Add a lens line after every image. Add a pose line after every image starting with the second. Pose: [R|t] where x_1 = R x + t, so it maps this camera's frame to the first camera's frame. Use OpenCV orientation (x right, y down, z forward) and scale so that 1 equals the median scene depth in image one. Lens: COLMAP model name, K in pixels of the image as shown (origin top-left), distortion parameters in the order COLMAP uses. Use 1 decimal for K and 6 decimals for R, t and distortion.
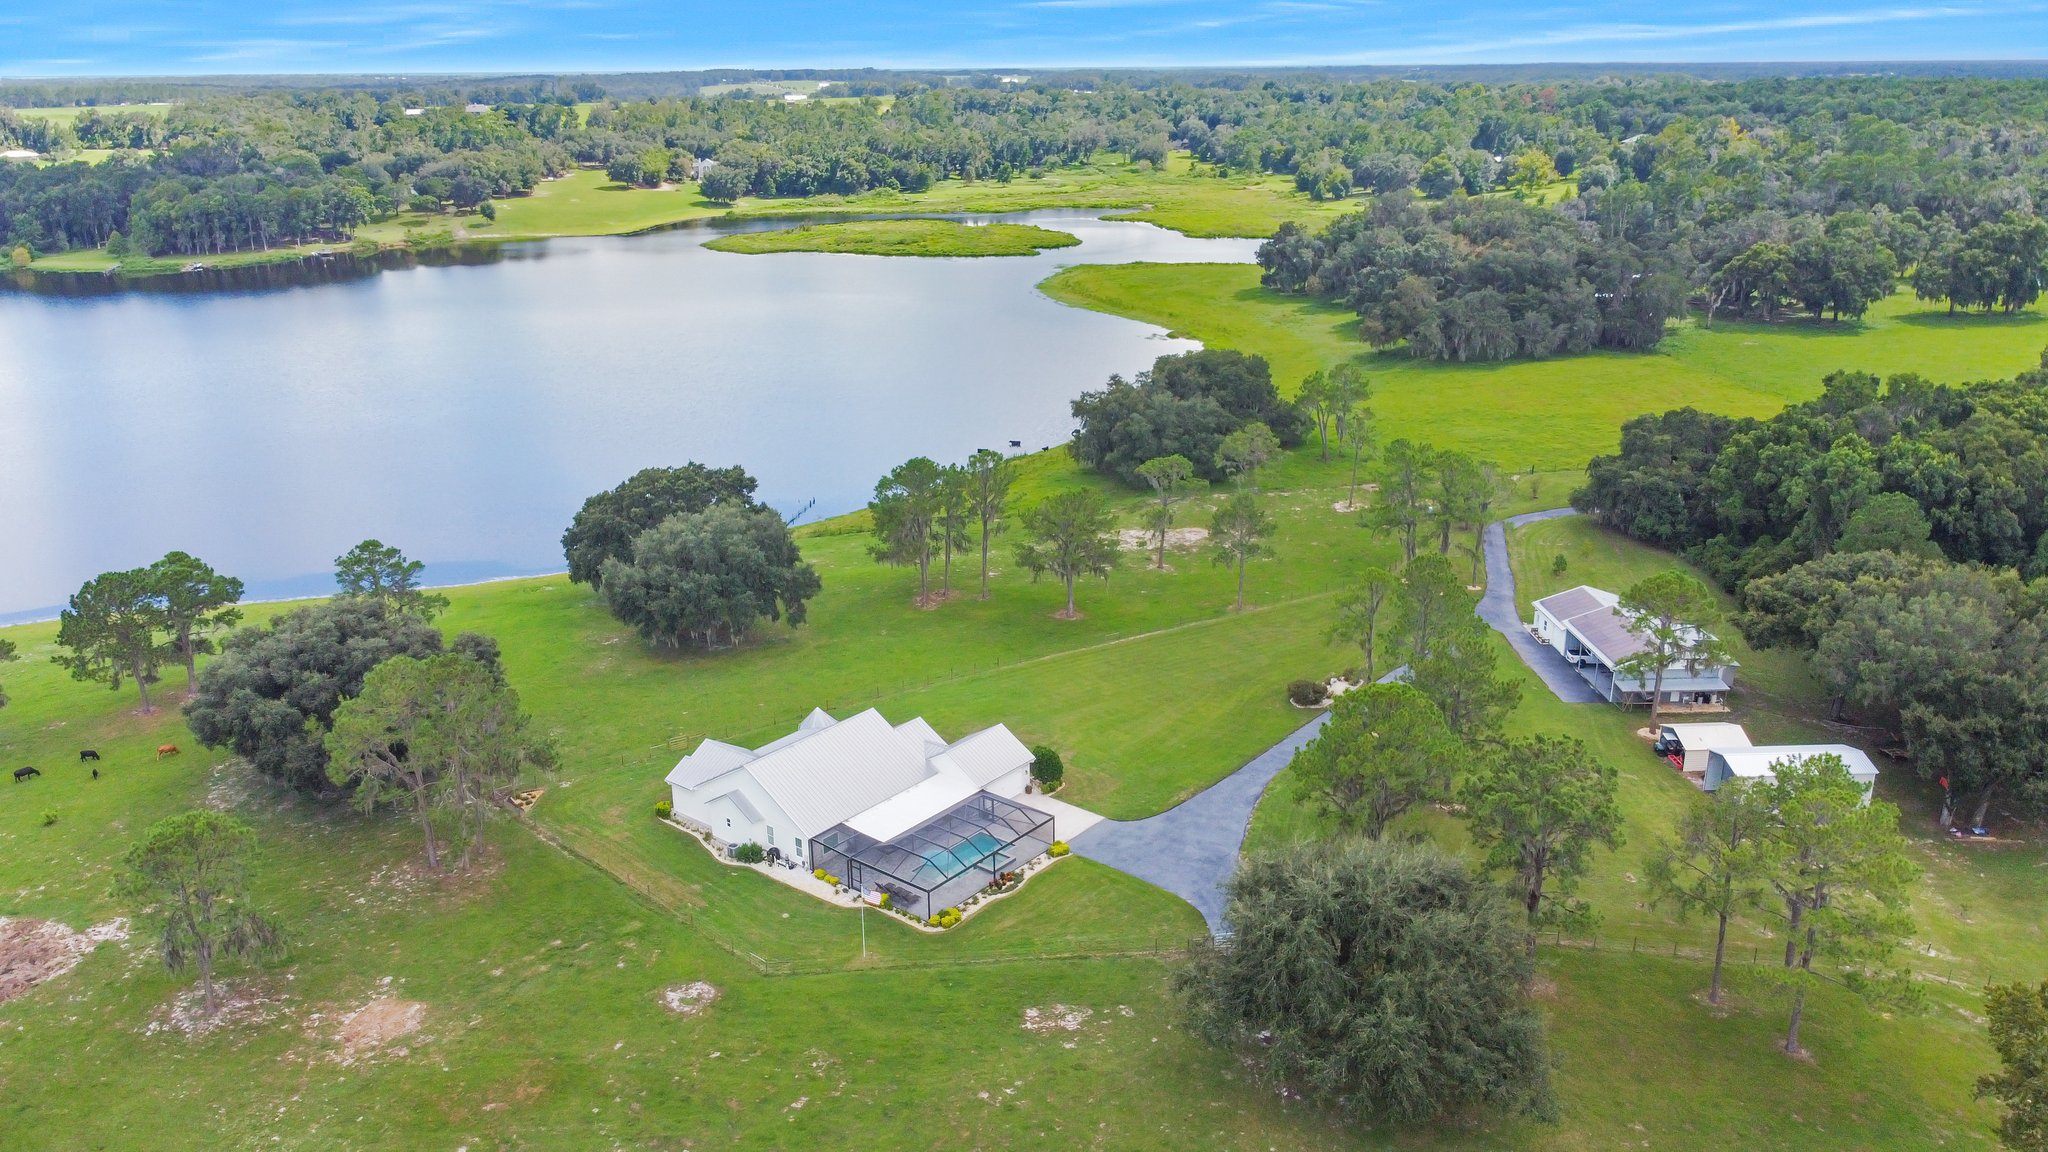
lens RADIAL K [[1547.6, 0, 1012.5], [0, 1547.6, 592.5], [0, 0, 1]] dist [-0.008447, -0.004159]
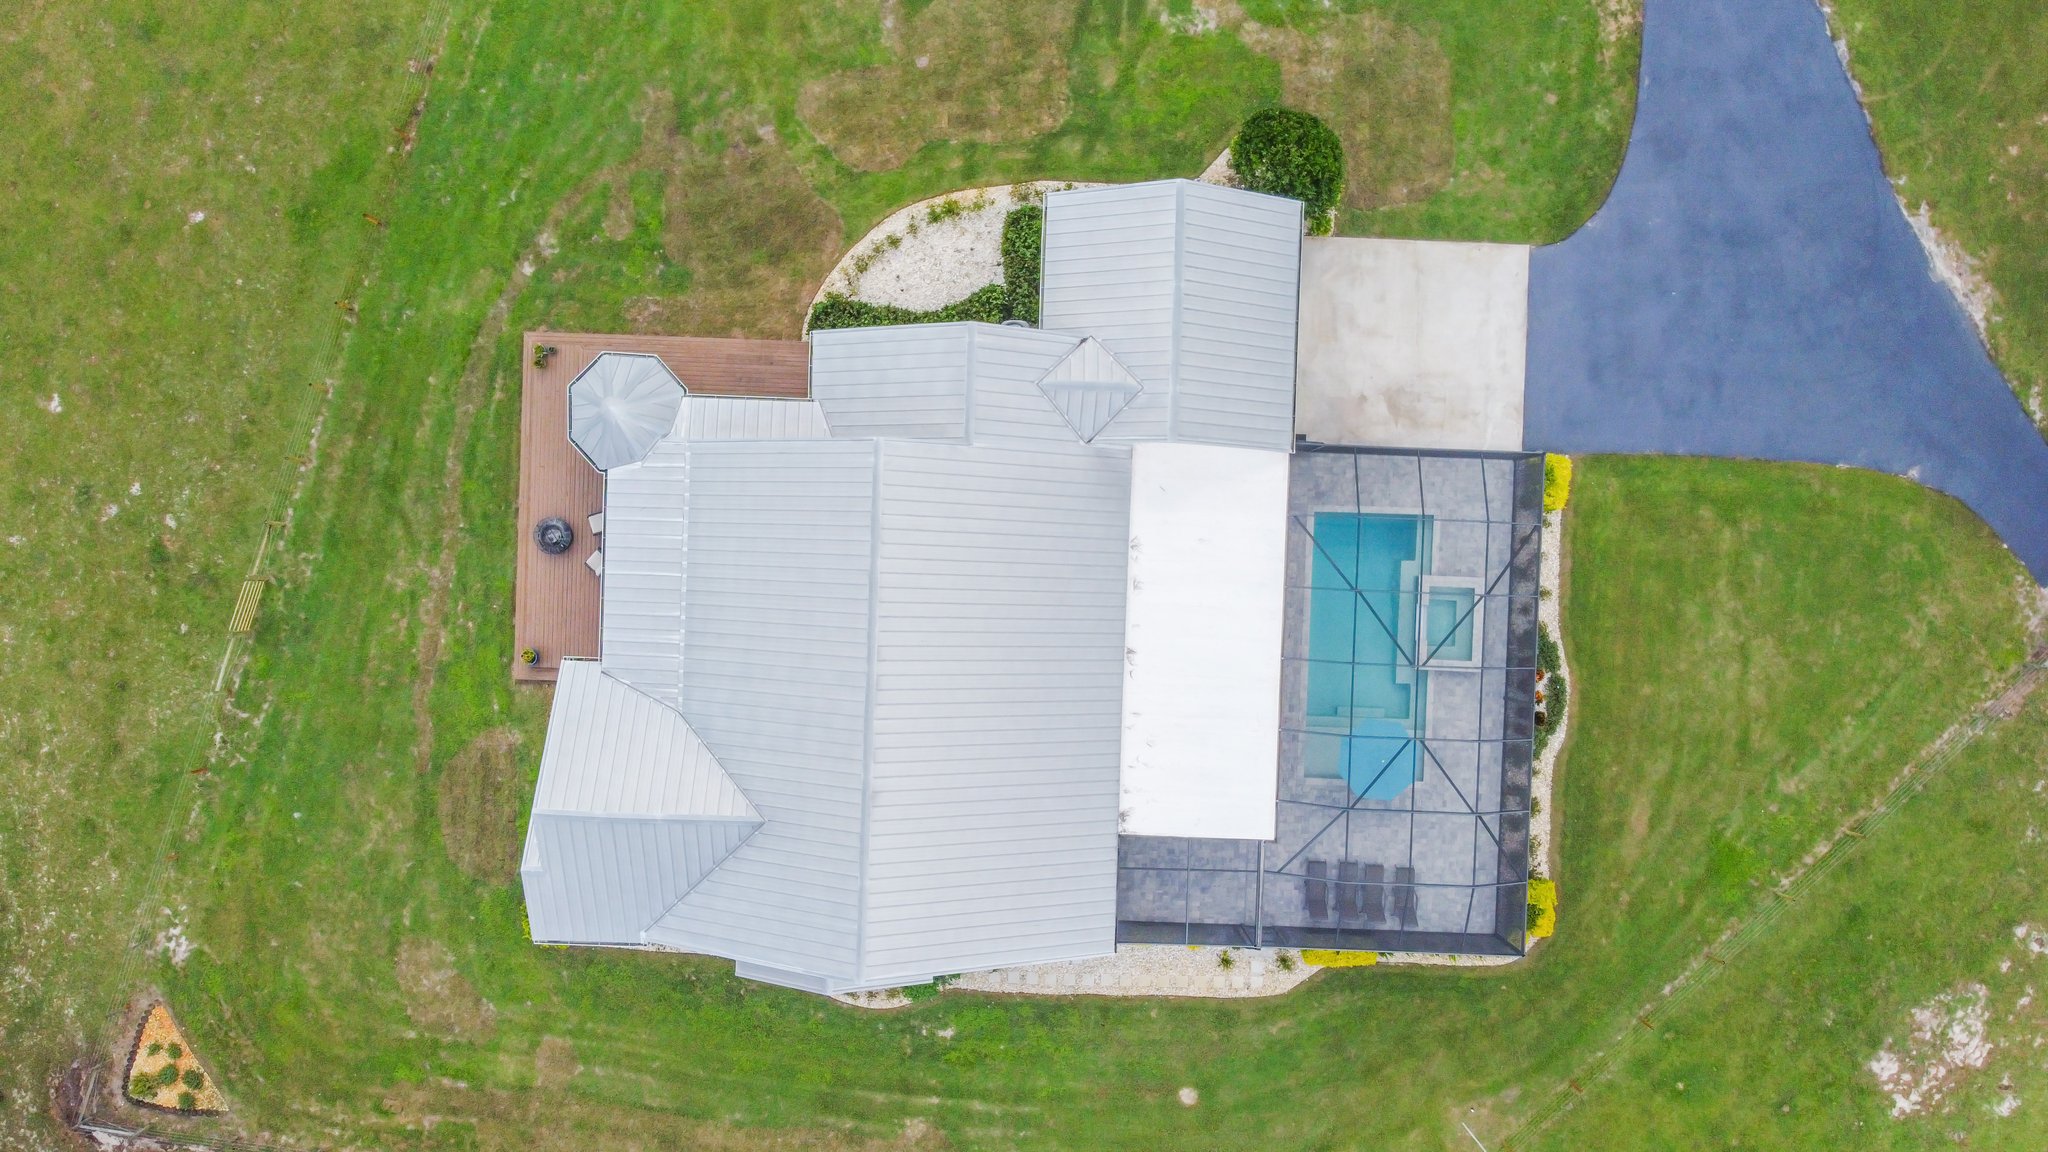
lens RADIAL K [[1545.4, 0, 1010.5], [0, 1545.4, 587.6], [0, 0, 1]] dist [-0.007716, 0.004454]
pose [[0.797614, -0.603167, 0.001325, -0.058662], [0.186305, 0.248454, 0.950558, -0.137258], [-0.573674, -0.757932, 0.310544, 0.576528]]
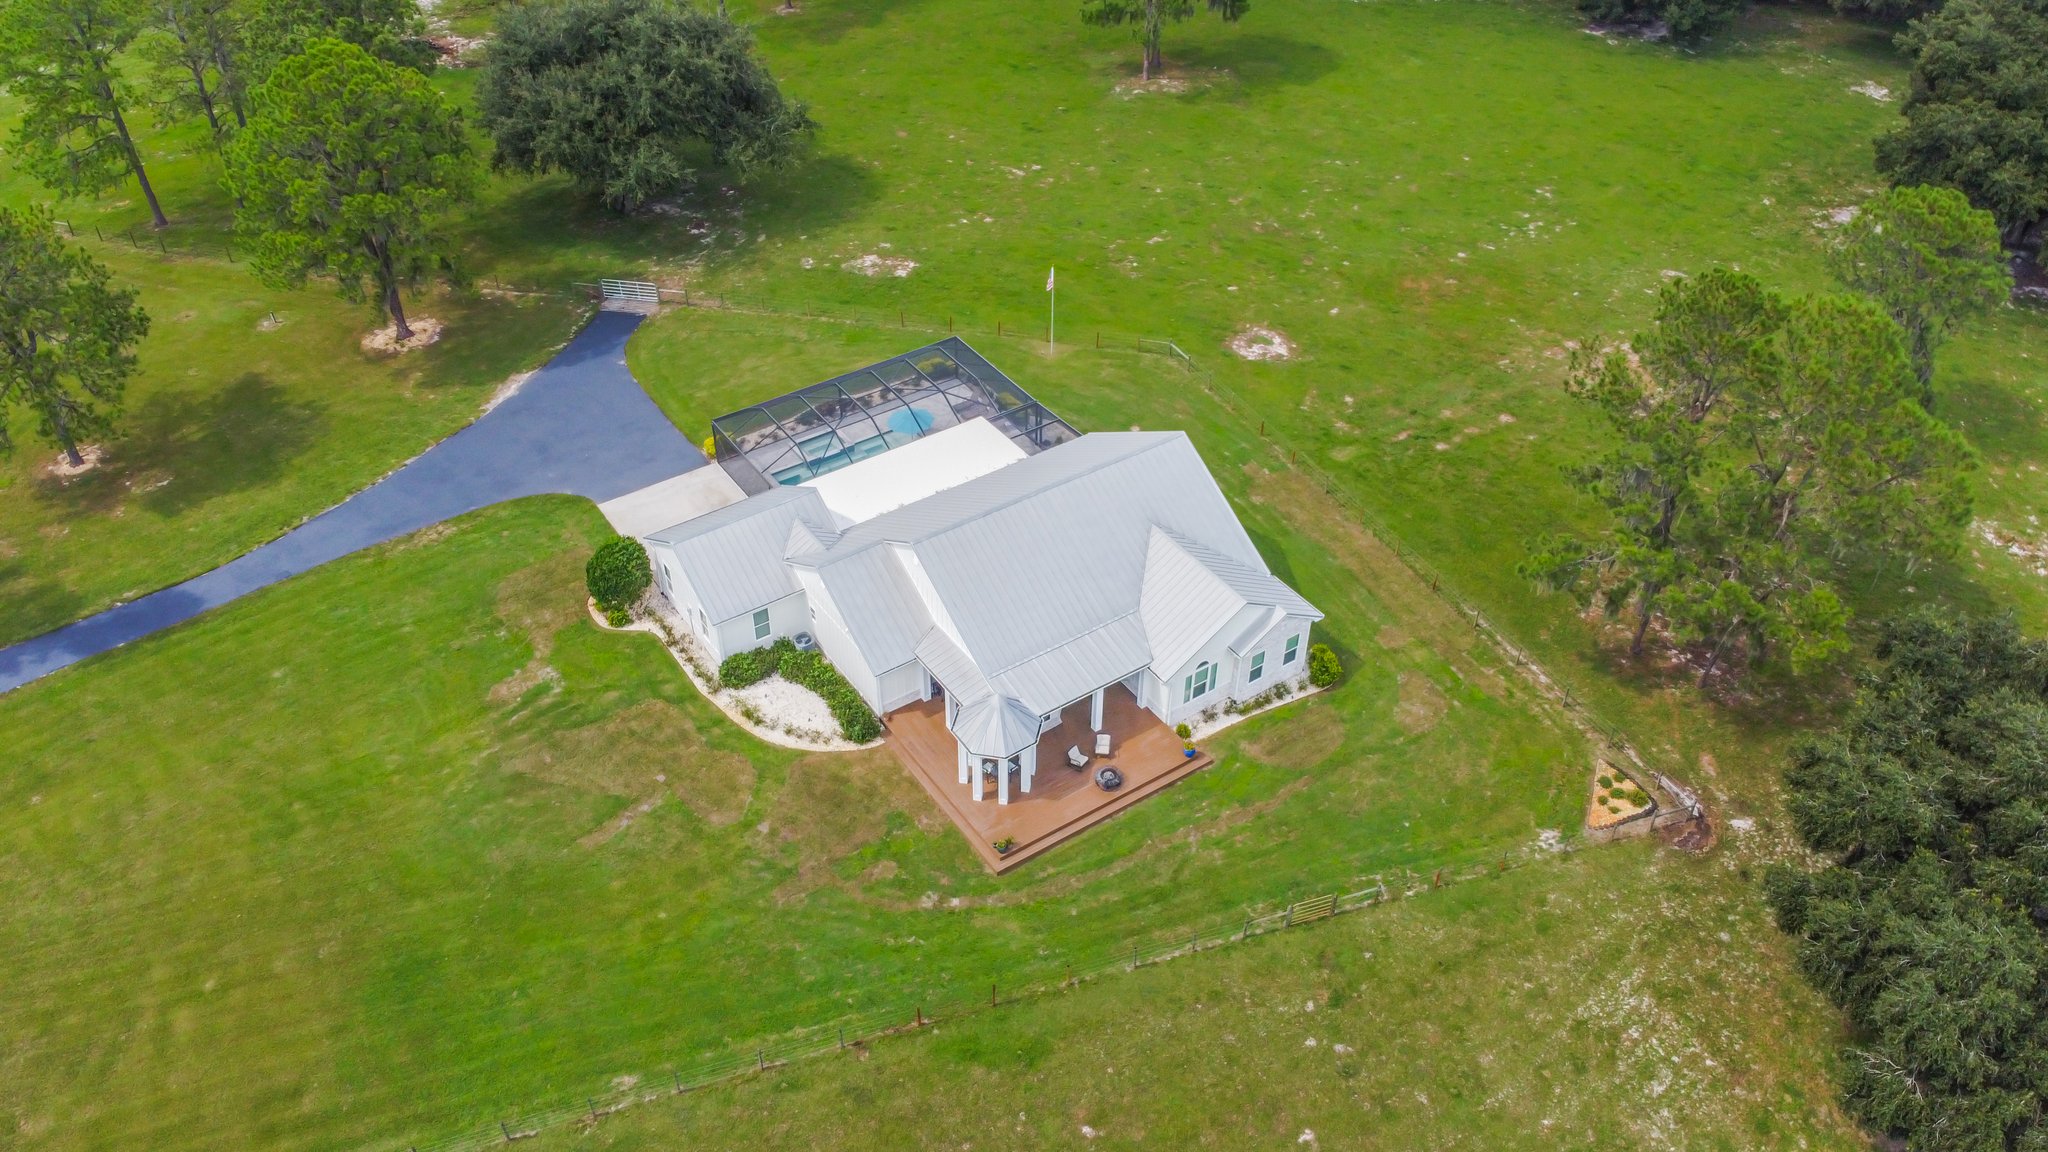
lens RADIAL K [[1545.4, 0, 1010.5], [0, 1545.4, 587.6], [0, 0, 1]] dist [-0.007716, 0.004454]
pose [[-0.956163, -0.181137, 0.230091, -0.156626], [0.104788, 0.522063, 0.846445, -0.217395], [-0.273445, 0.833450, -0.480196, 0.822862]]
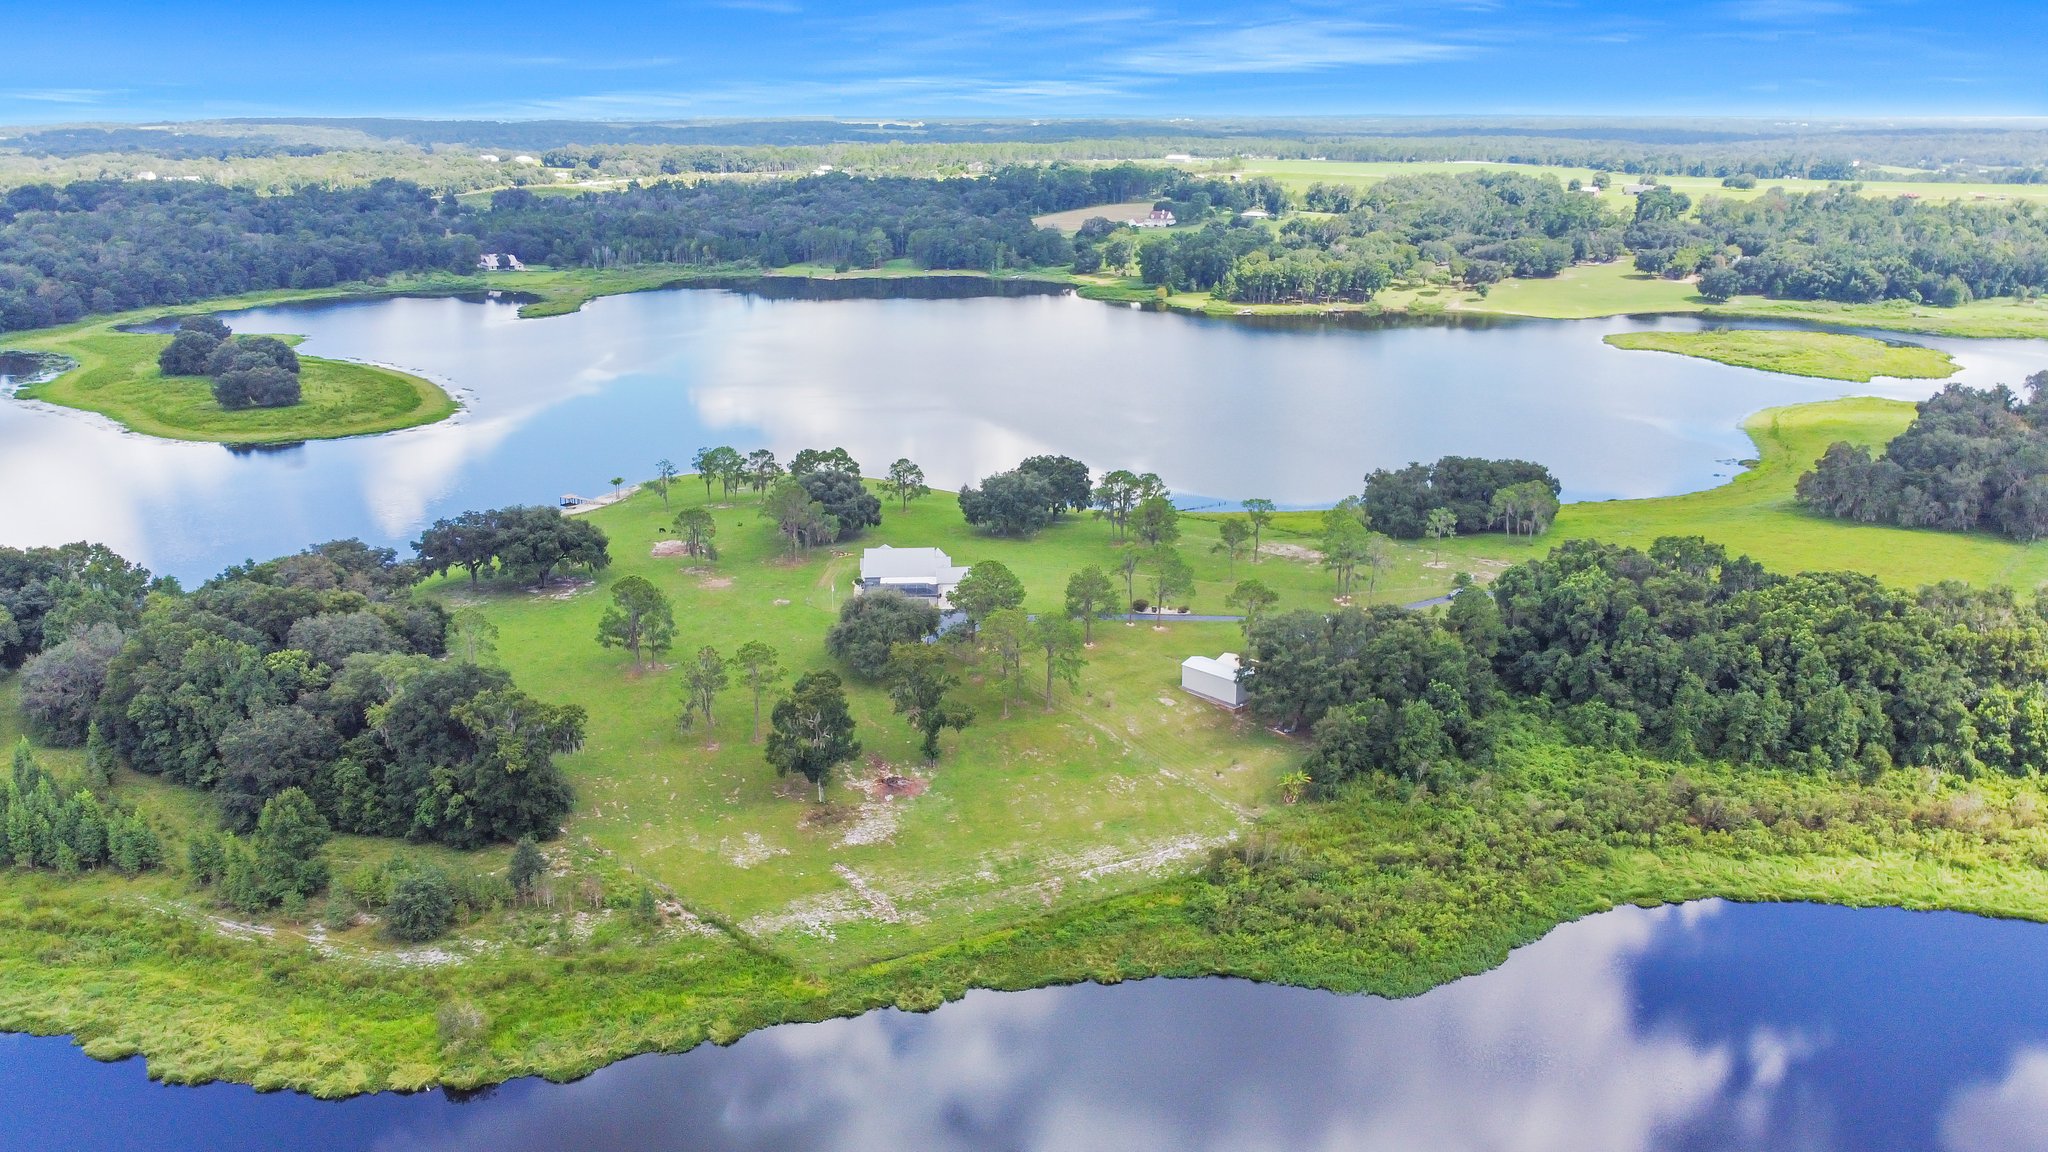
lens RADIAL K [[1547.6, 0, 1012.5], [0, 1547.6, 592.5], [0, 0, 1]] dist [-0.008447, -0.004159]
pose [[0.667353, 0.231175, -0.707953, 1.168533], [-0.245700, 0.965722, 0.083737, -0.060028], [0.703044, 0.118062, 0.701278, -0.428761]]
